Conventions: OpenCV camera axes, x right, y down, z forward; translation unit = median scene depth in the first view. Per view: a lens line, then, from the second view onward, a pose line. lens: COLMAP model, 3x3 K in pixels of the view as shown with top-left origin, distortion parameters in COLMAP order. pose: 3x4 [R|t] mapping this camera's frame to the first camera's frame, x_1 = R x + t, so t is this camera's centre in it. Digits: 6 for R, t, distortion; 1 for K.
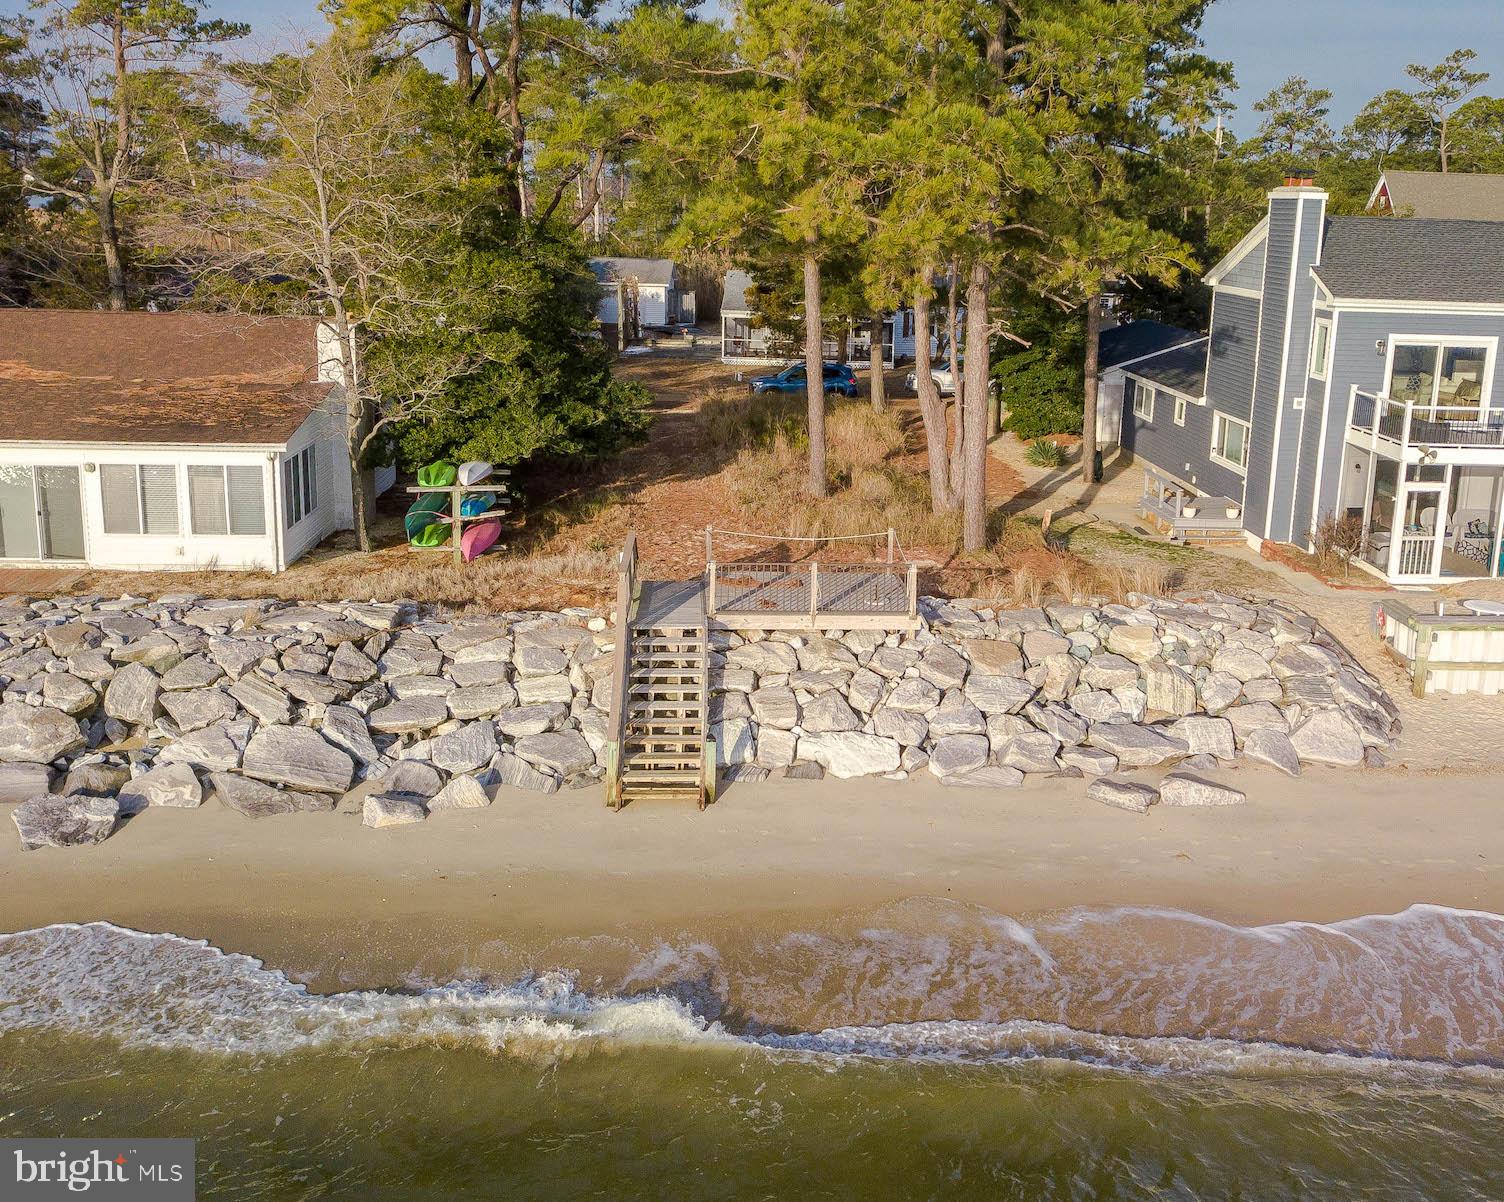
lens RADIAL K [[1555.2, 0, 826.9], [0, 1555.2, 542.0], [0, 0, 1]] dist [0.066767, -0.155236]
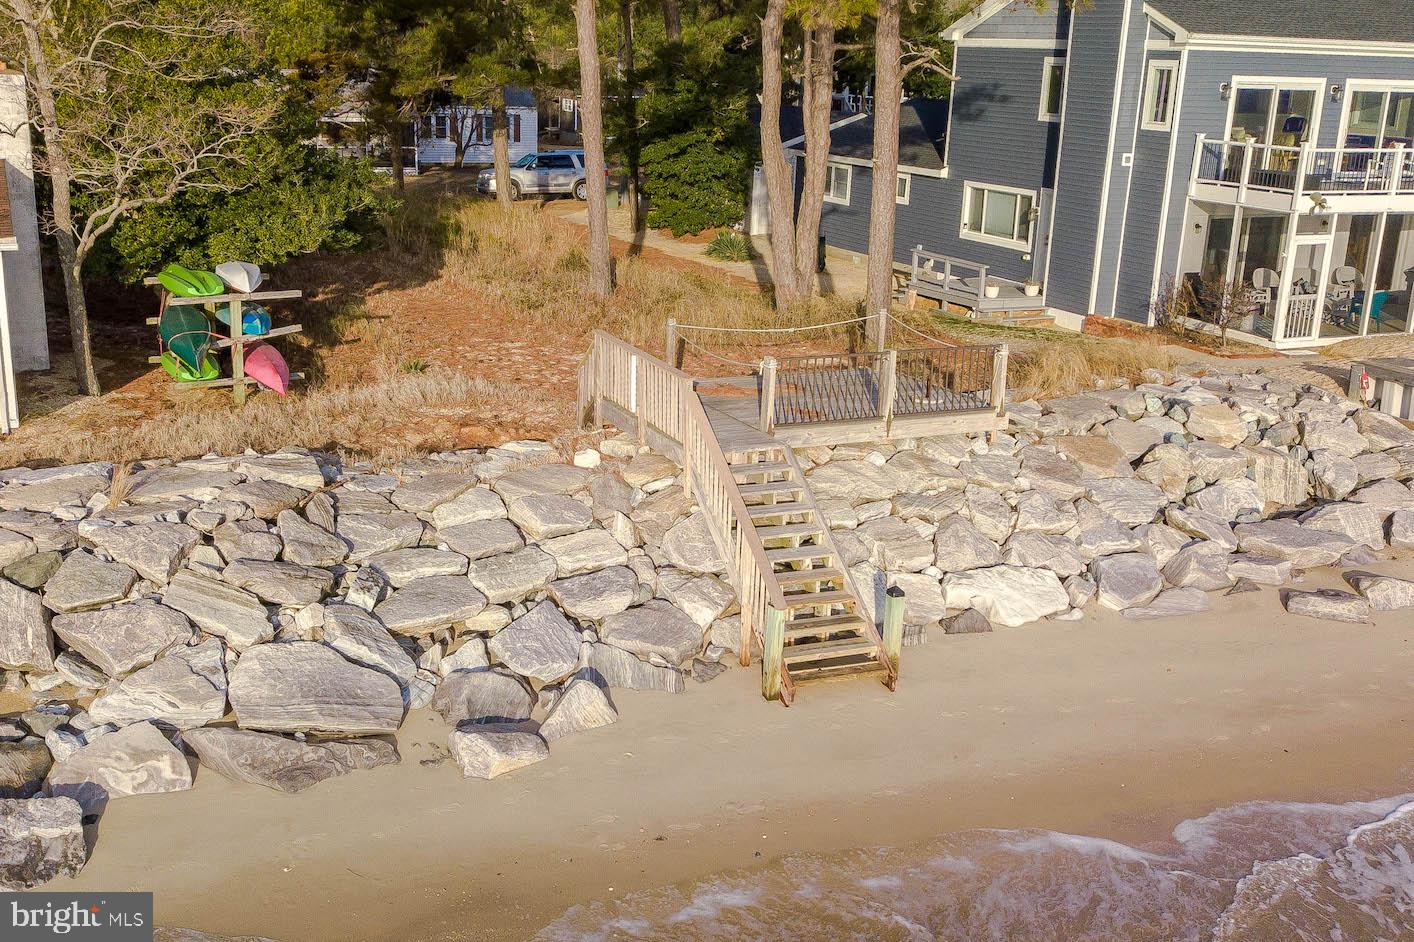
lens RADIAL K [[1560.1, 0, 661.4], [0, 1560.1, 496.7], [0, 0, 1]] dist [0.151268, -0.415815]
pose [[0.948636, -0.092607, 0.302514, -0.366884], [0.069949, 0.993930, 0.084919, 0.012013], [-0.308541, -0.059397, 0.949355, 0.318527]]
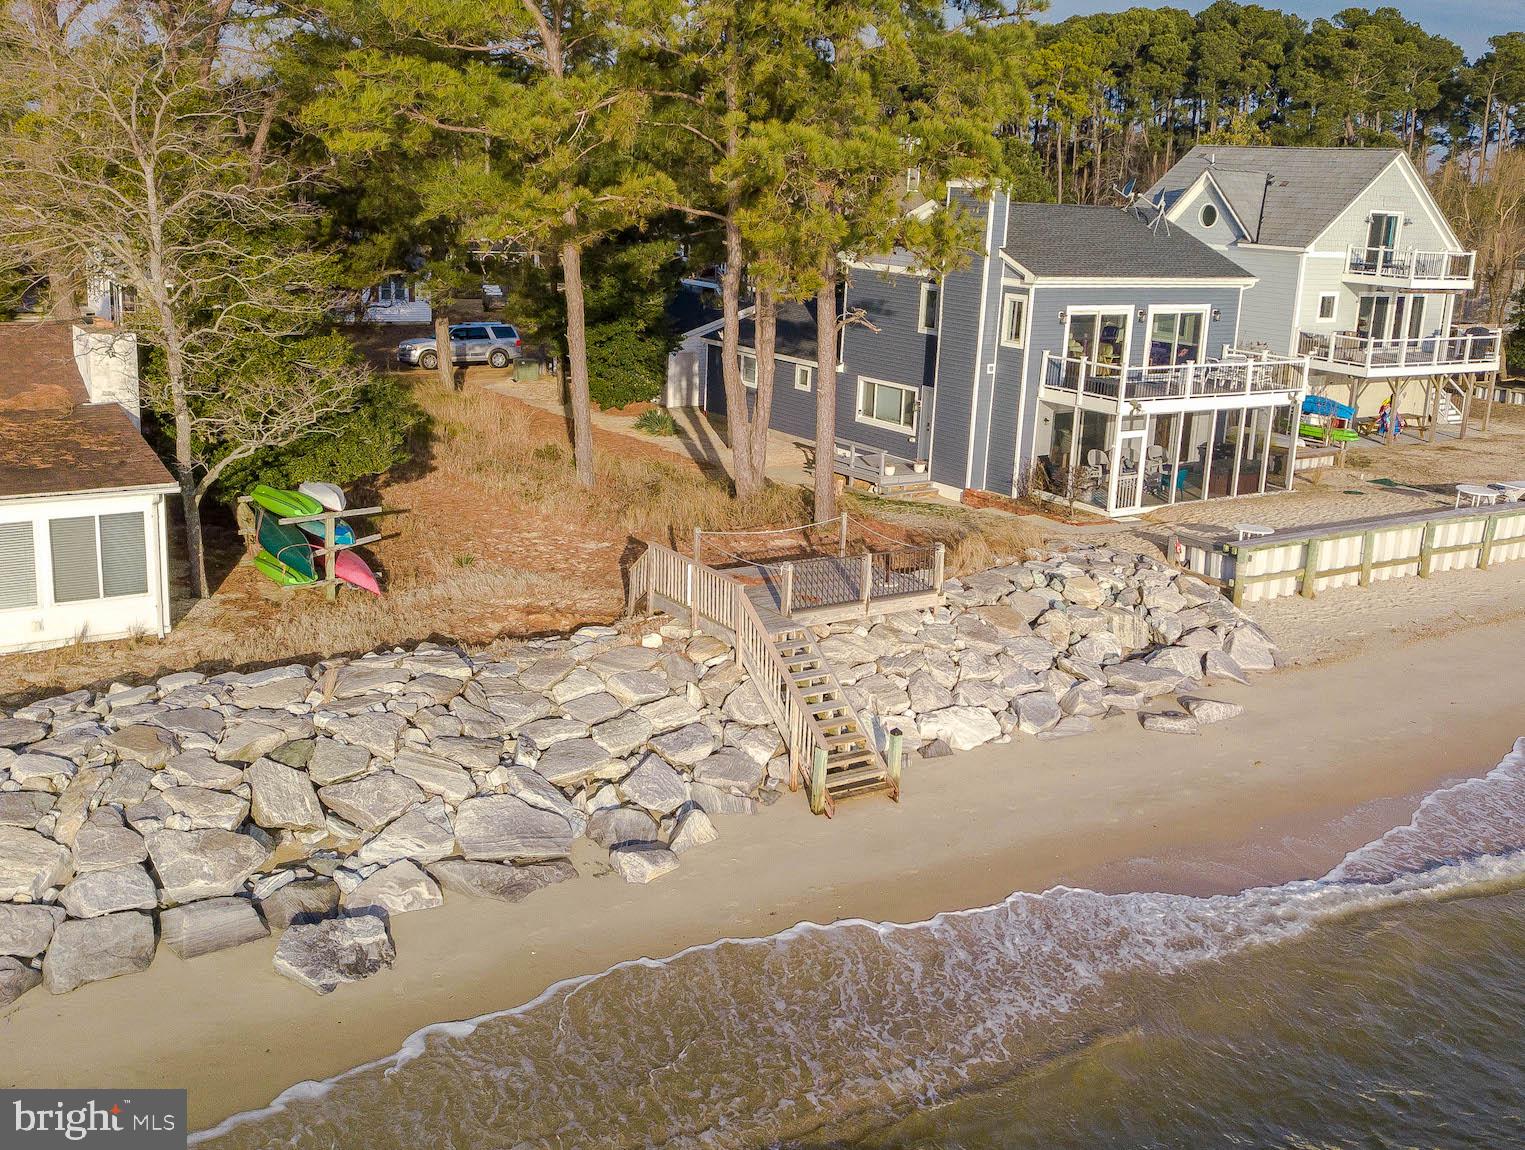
lens RADIAL K [[1558.4, 0, 821.1], [0, 1558.4, 511.4], [0, 0, 1]] dist [0.175591, -0.601639]
pose [[0.861891, -0.097213, 0.497687, -0.582446], [0.088652, 0.995224, 0.040869, -0.063697], [-0.499283, 0.008896, 0.866393, 0.105568]]
